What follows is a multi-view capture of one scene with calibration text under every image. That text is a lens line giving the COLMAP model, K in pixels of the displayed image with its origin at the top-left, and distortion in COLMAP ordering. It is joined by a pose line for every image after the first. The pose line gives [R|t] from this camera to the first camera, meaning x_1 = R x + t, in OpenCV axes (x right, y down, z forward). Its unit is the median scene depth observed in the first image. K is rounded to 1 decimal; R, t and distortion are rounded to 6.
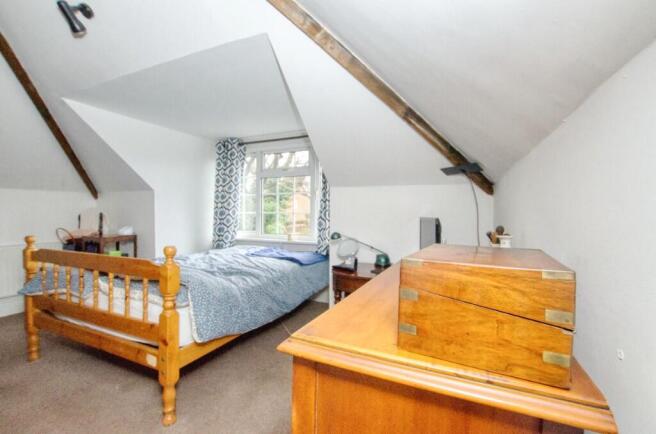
lens RADIAL K [[285.5, 0, 329.0], [0, 285.5, 223.3], [0, 0, 1]] dist [-0.026048, 0.003182]
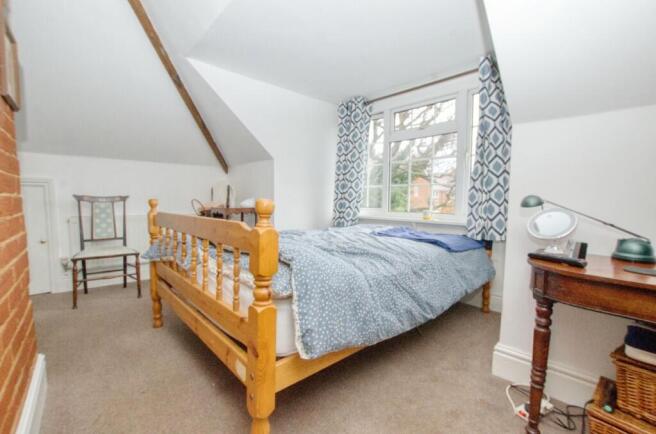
lens RADIAL K [[285.5, 0, 331.1], [0, 285.5, 216.6], [0, 0, 1]] dist [-0.026048, 0.003182]
pose [[0.920467, 0.025507, -0.389986, -0.095077], [-0.019238, 0.999615, 0.019973, 0.054043], [0.390345, -0.010882, 0.920604, 0.250132]]
